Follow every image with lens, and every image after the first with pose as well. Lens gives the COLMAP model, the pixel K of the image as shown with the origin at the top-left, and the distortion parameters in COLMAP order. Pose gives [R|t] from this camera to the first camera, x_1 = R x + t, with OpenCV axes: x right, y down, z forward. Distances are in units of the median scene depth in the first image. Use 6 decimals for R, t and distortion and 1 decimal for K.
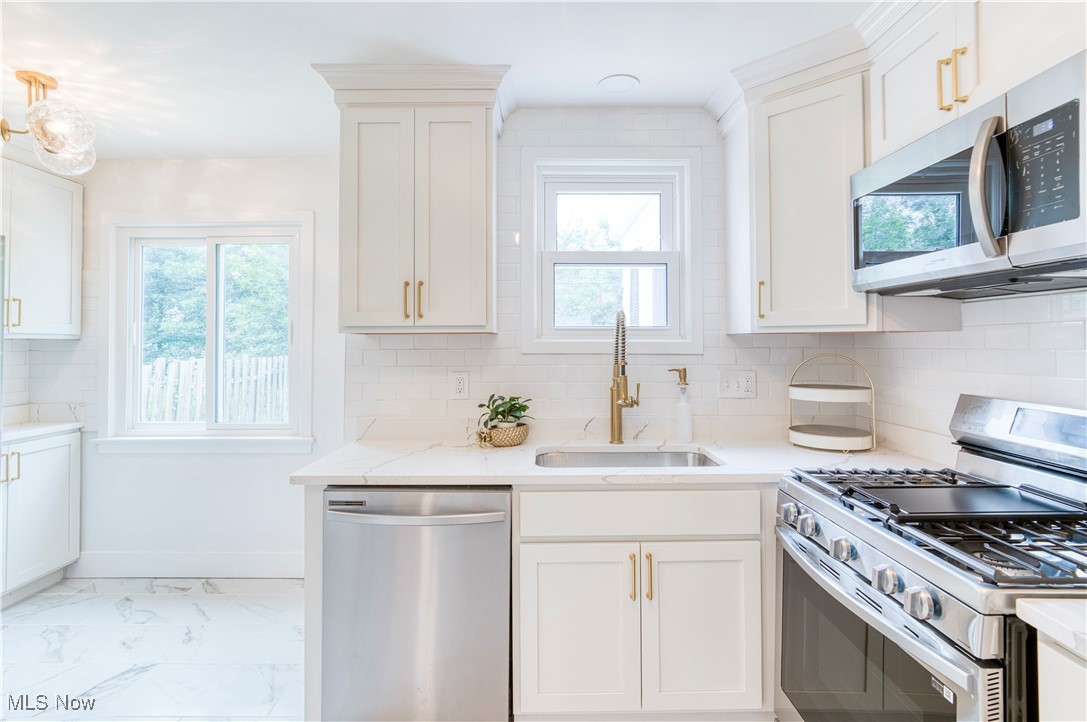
lens RADIAL K [[520.0, 0, 532.3], [0, 520.0, 334.0], [0, 0, 1]] dist [-0.015078, 0.004558]
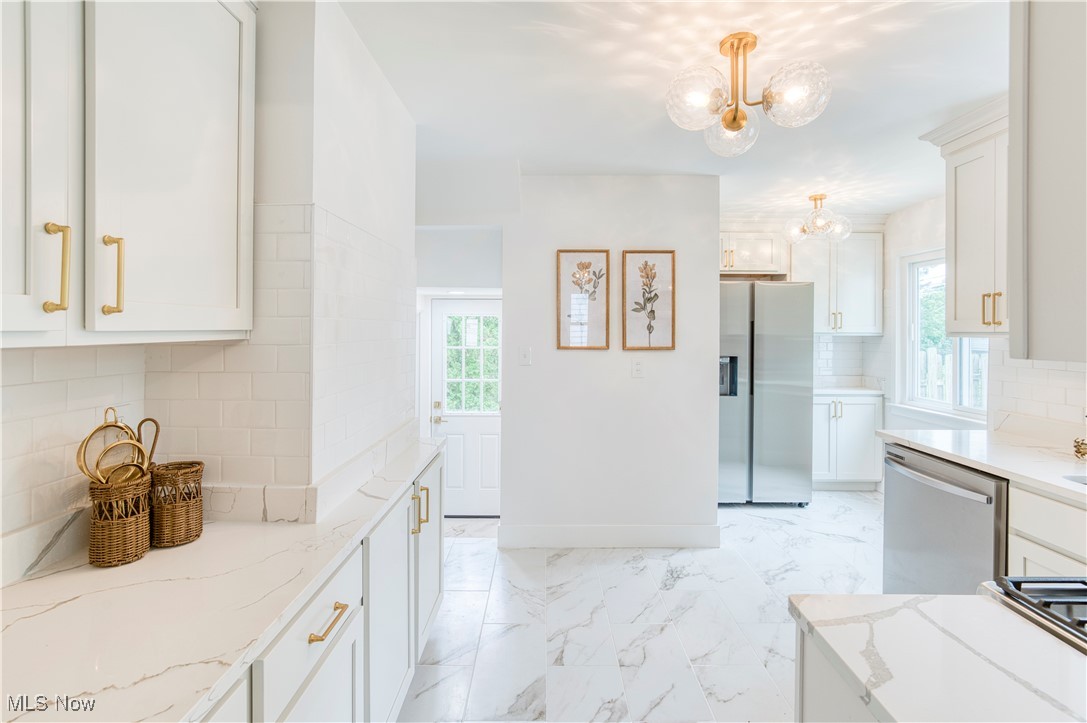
lens RADIAL K [[520.0, 0, 528.4], [0, 520.0, 327.8], [0, 0, 1]] dist [-0.015078, 0.004558]
pose [[-0.030117, -0.000864, -0.999546, 0.928647], [0.016446, 0.999864, -0.001359, -0.040128], [0.999411, -0.016479, -0.030099, 0.013040]]
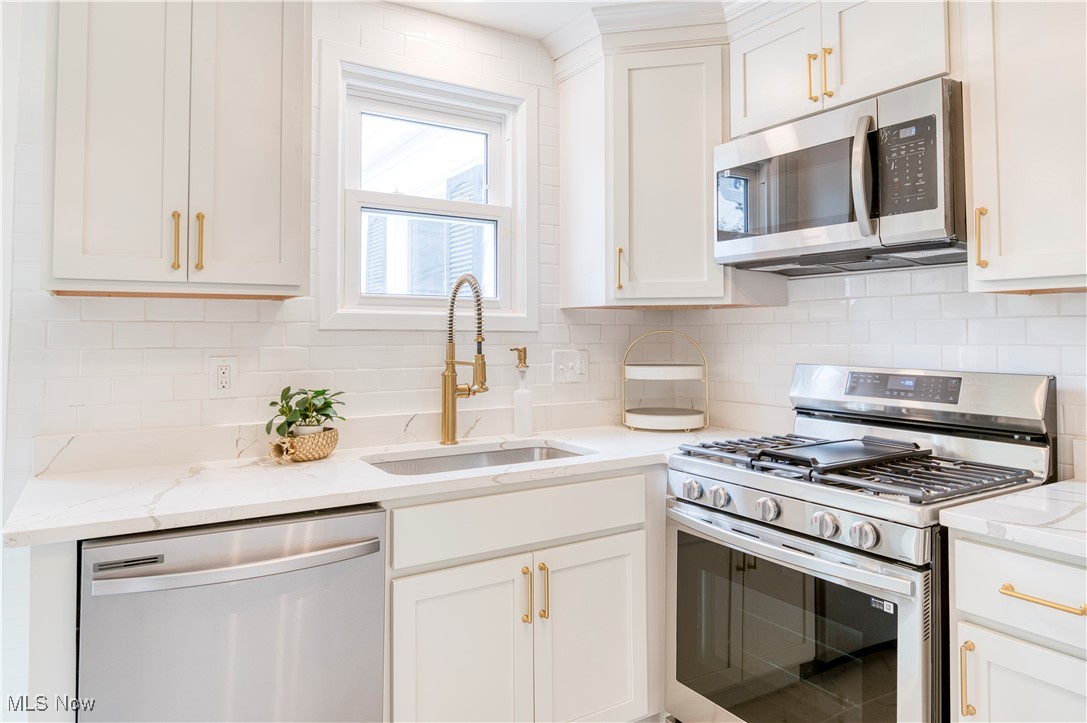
lens RADIAL K [[716.5, 0, 527.3], [0, 716.5, 307.3], [0, 0, 1]] dist [-0.006469, -0.008078]
pose [[0.847293, 0.022864, 0.530633, -0.339592], [-0.010643, 0.999603, -0.026076, 0.034342], [-0.531019, 0.016446, 0.847200, 0.026572]]
